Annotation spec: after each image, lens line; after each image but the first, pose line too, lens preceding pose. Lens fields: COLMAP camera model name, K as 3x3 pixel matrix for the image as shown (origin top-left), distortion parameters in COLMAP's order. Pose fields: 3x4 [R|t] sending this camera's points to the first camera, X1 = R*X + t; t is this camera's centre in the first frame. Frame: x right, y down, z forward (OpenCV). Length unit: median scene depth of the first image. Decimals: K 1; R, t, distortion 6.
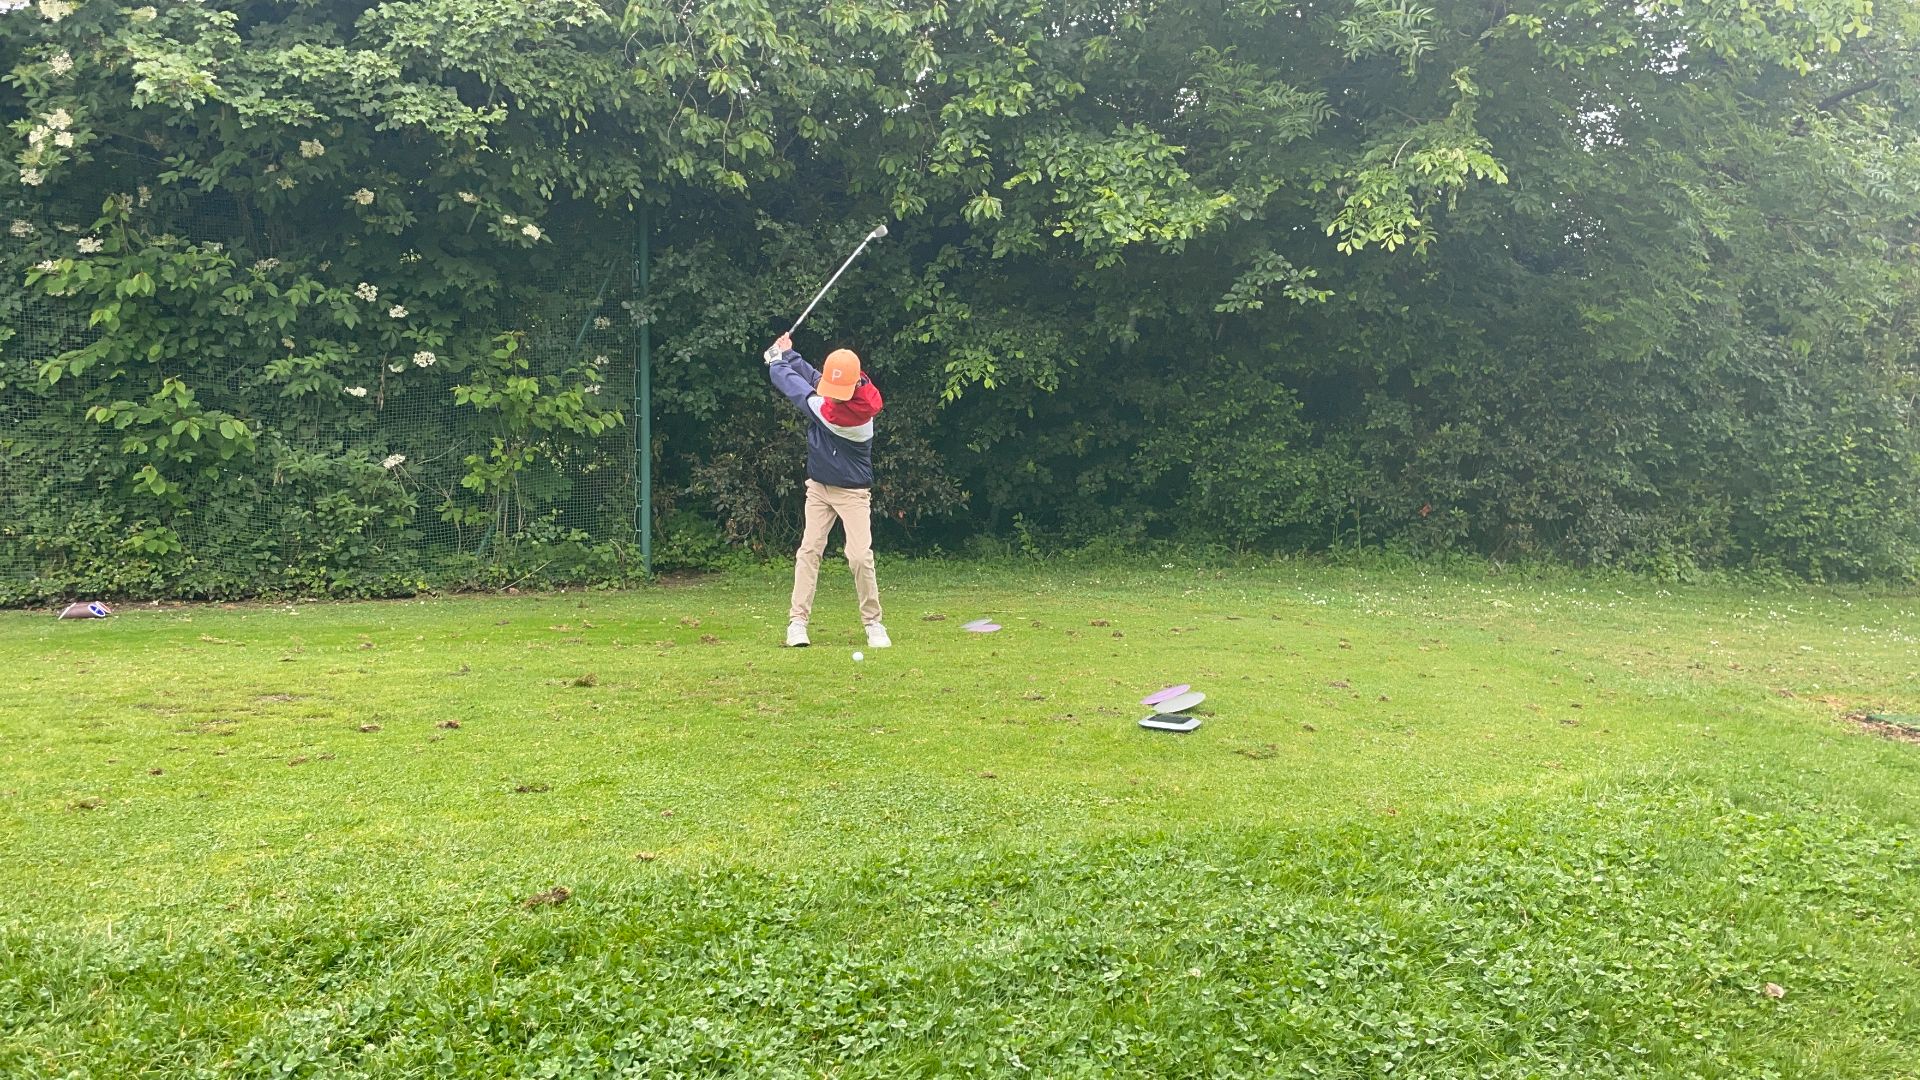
lens RADIAL K [[1670.9, 0, 979.8], [0, 1670.9, 504.5], [0, 0, 1]] dist [0.104056, -0.156123]
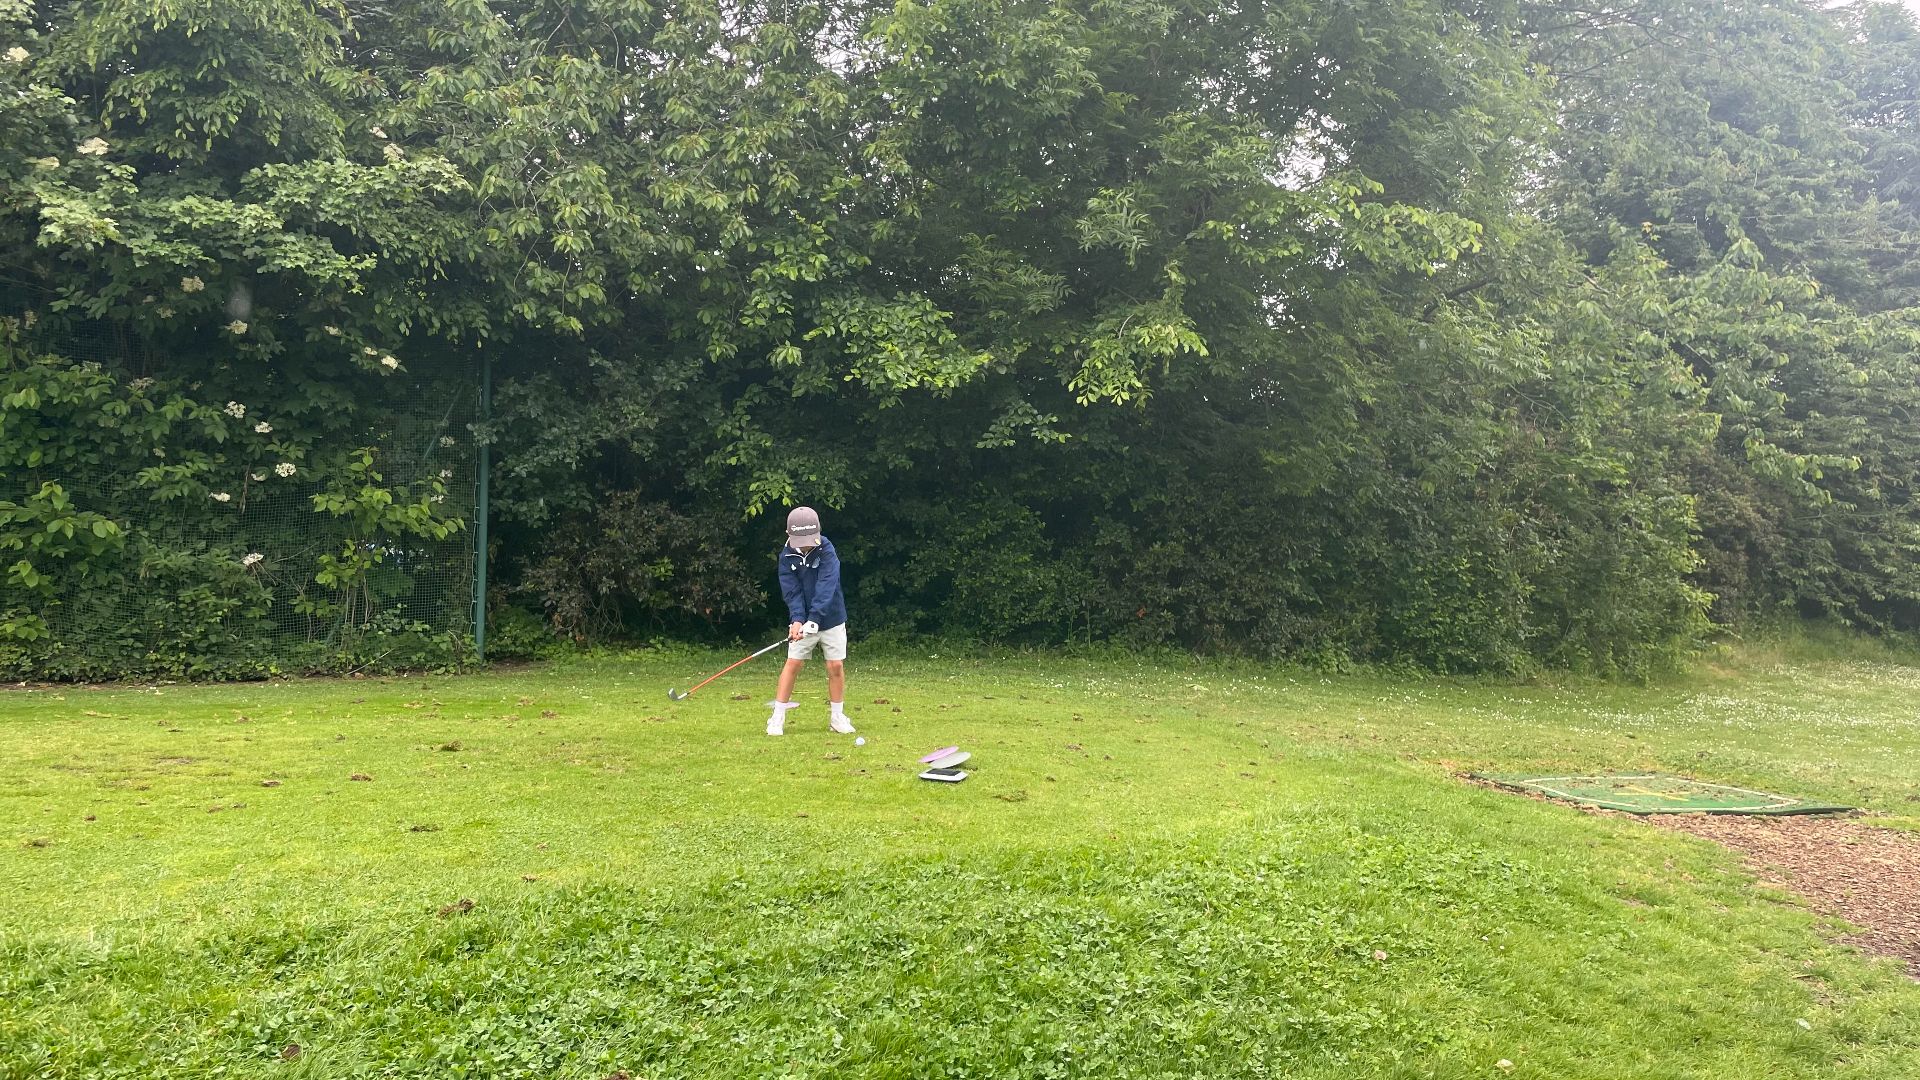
lens RADIAL K [[1461.8, 0, 983.2], [0, 1461.8, 531.1], [0, 0, 1]] dist [0.082401, -0.113337]
pose [[0.988638, 0.018911, 0.149120, -0.012979], [-0.011133, 0.998542, -0.052827, 0.002583], [-0.149901, 0.050567, 0.987407, -0.053264]]
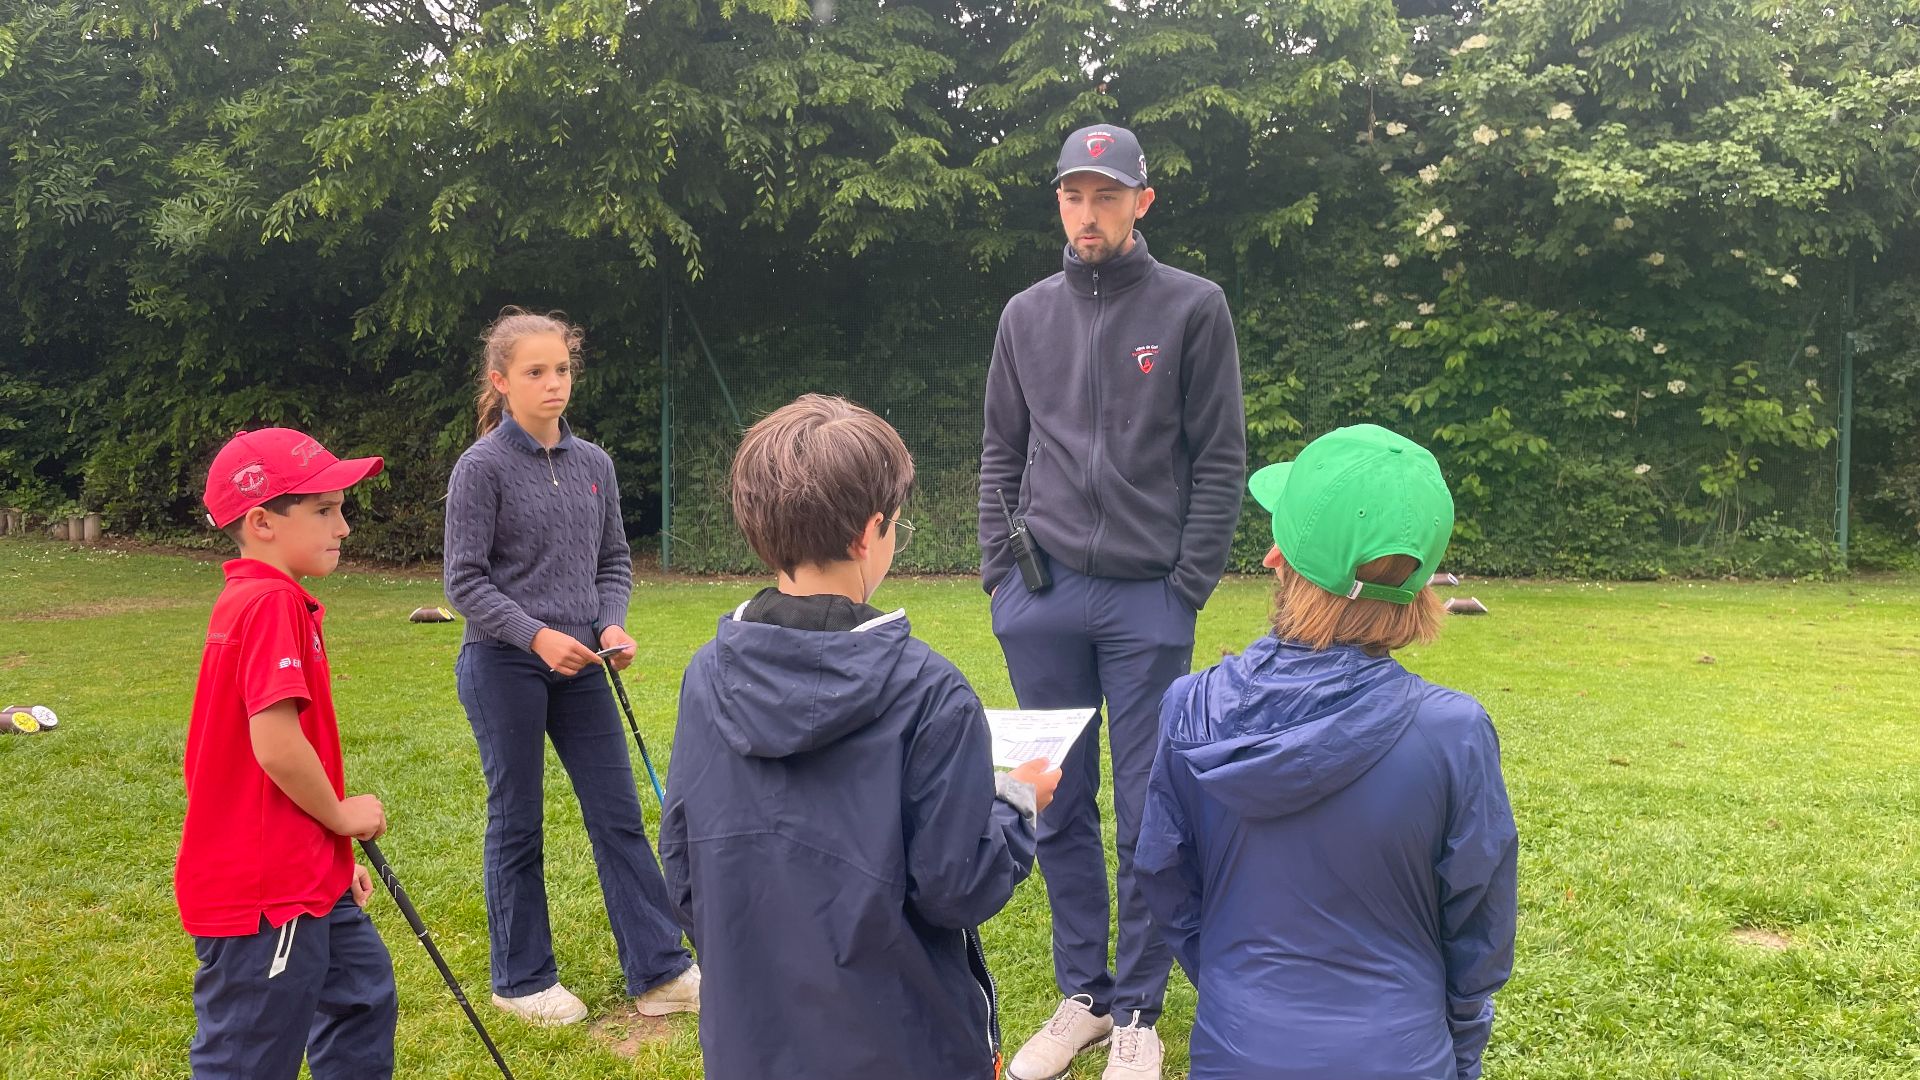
lens RADIAL K [[1461.8, 0, 983.2], [0, 1461.8, 531.1], [0, 0, 1]] dist [0.082401, -0.113337]
pose [[0.883759, 0.024678, -0.467291, -0.278095], [-0.016673, 0.999635, 0.021257, 0.004319], [0.467645, -0.010995, 0.883848, -0.191521]]
